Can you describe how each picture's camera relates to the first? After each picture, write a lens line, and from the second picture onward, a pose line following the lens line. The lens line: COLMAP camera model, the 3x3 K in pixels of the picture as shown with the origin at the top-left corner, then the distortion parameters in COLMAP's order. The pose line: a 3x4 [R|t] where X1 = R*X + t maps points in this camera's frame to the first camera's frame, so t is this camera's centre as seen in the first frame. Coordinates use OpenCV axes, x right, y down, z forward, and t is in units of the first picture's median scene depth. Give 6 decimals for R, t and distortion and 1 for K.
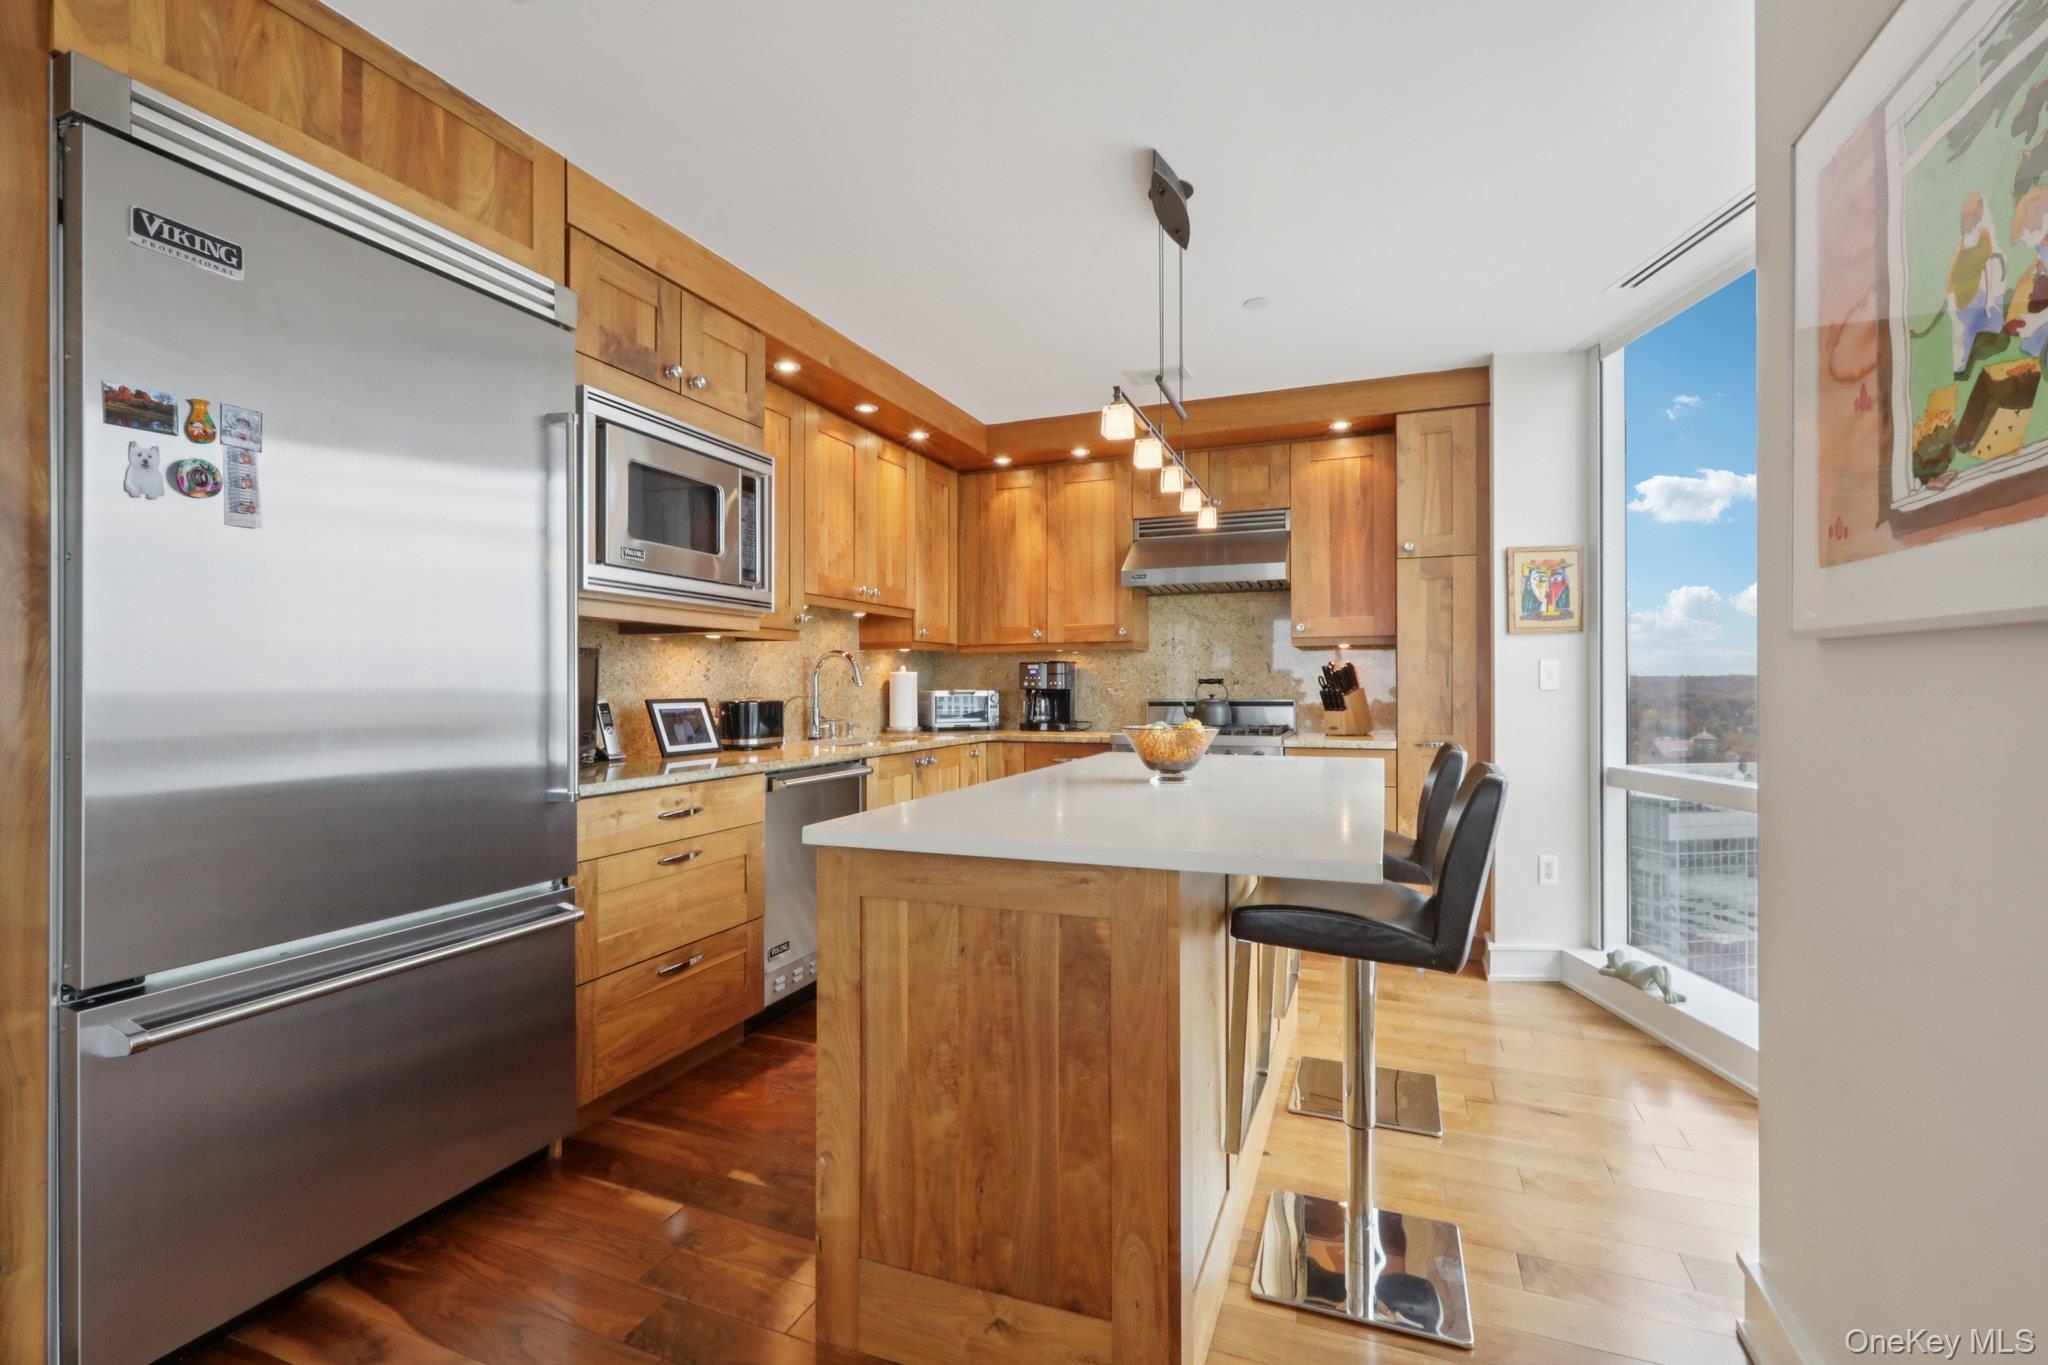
lens RADIAL K [[931.5, 0, 1022.8], [0, 931.5, 686.2], [0, 0, 1]] dist [-0.000887, 0.000540]
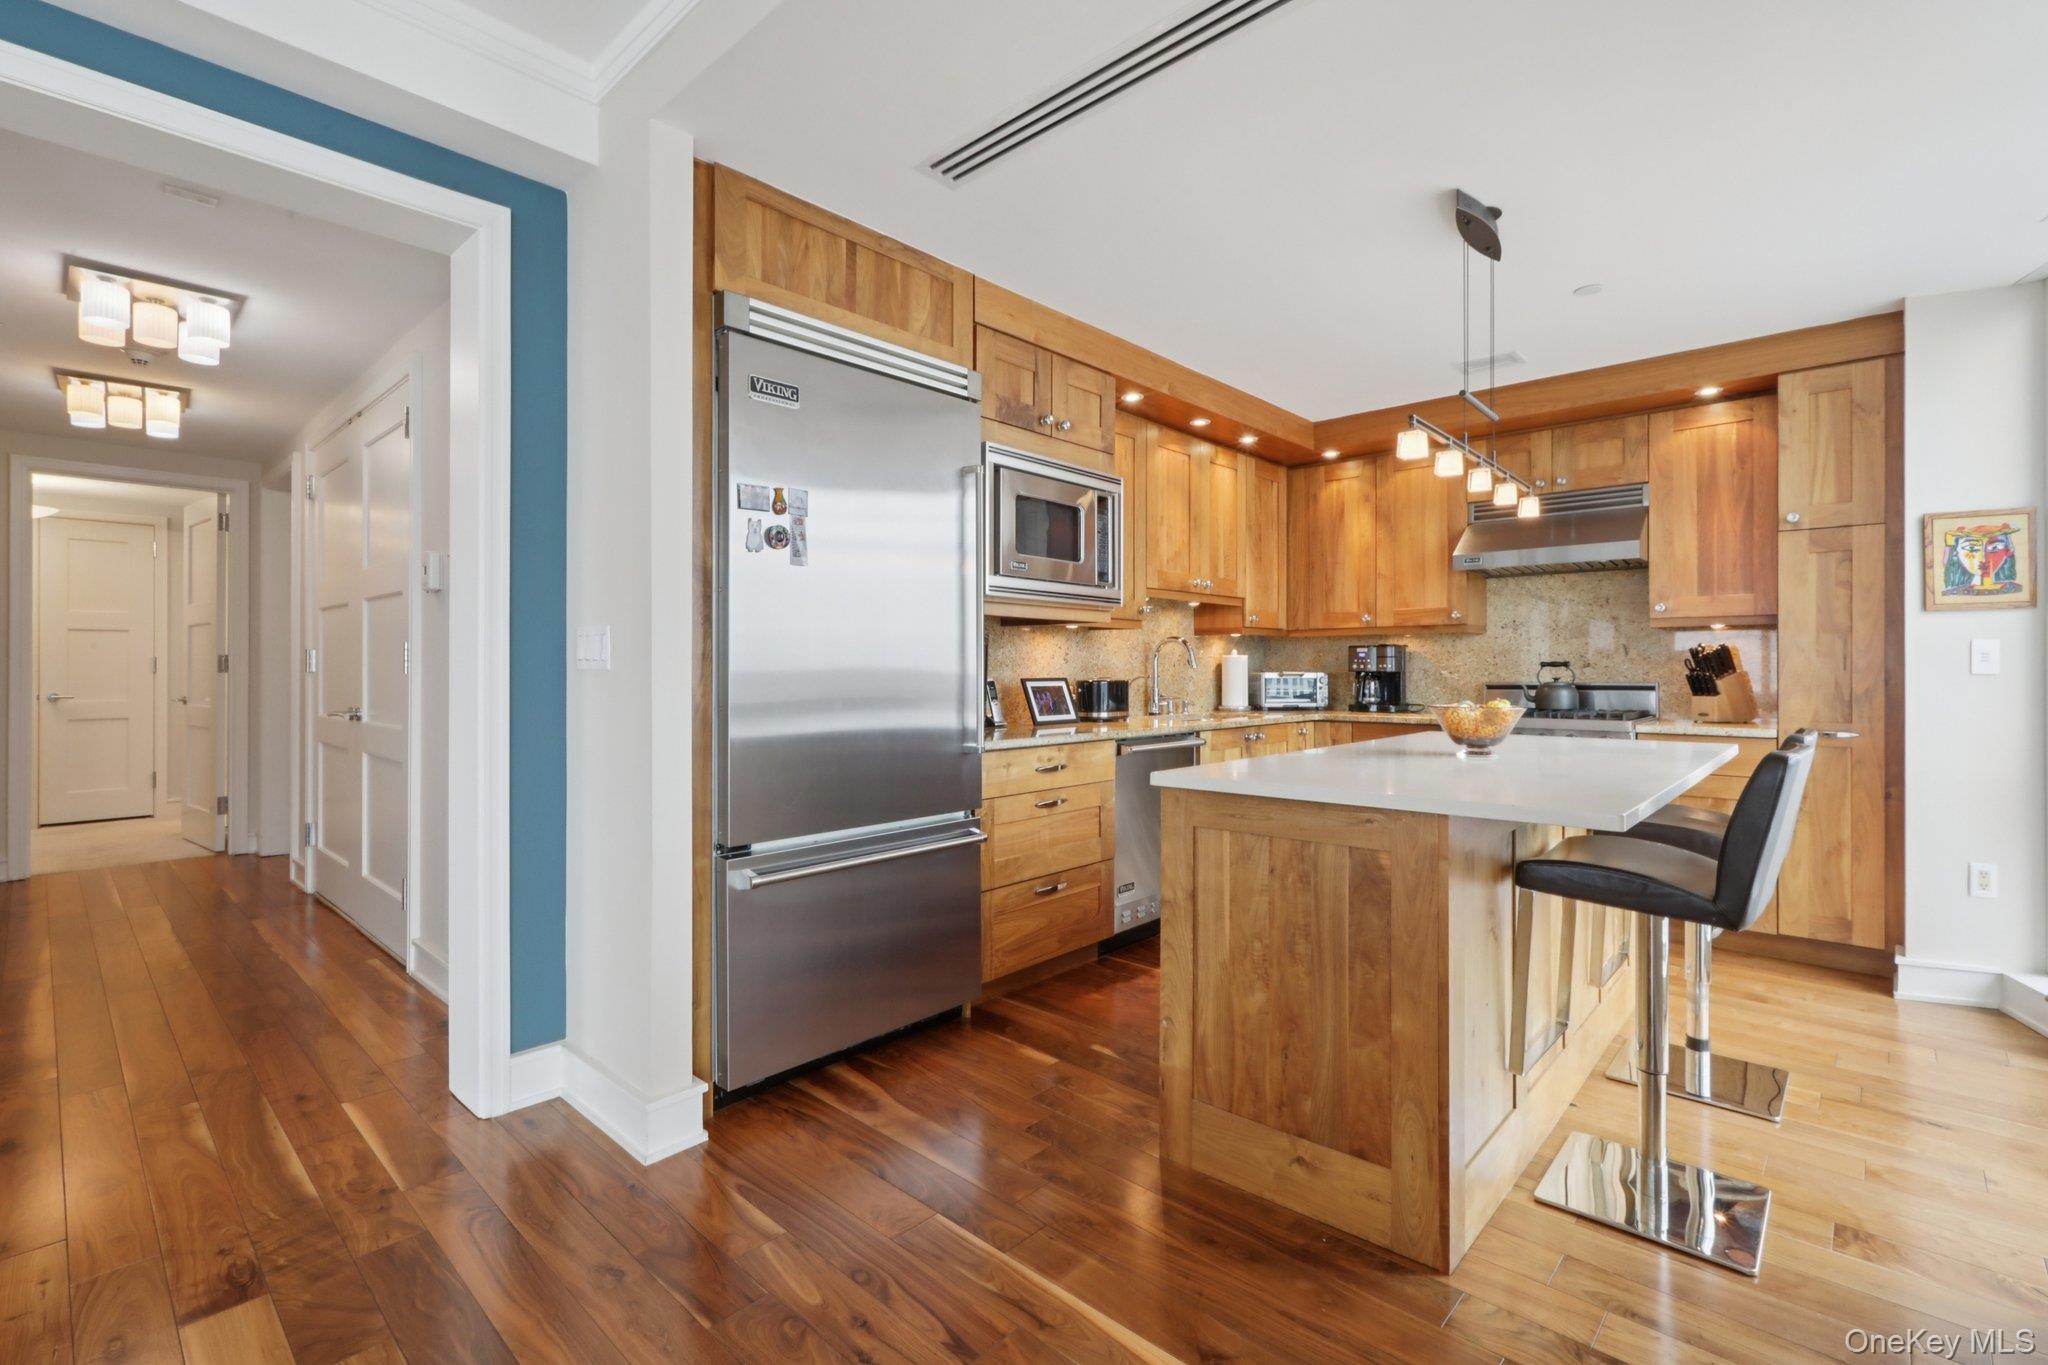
lens RADIAL K [[949.3, 0, 1009.2], [0, 949.3, 658.5], [0, 0, 1]] dist [-0.002850, -0.001104]
pose [[0.933406, -0.001174, -0.358821, 0.041586], [-0.002713, 0.999943, -0.010330, 0.000831], [0.358813, 0.010615, 0.933349, -0.224900]]
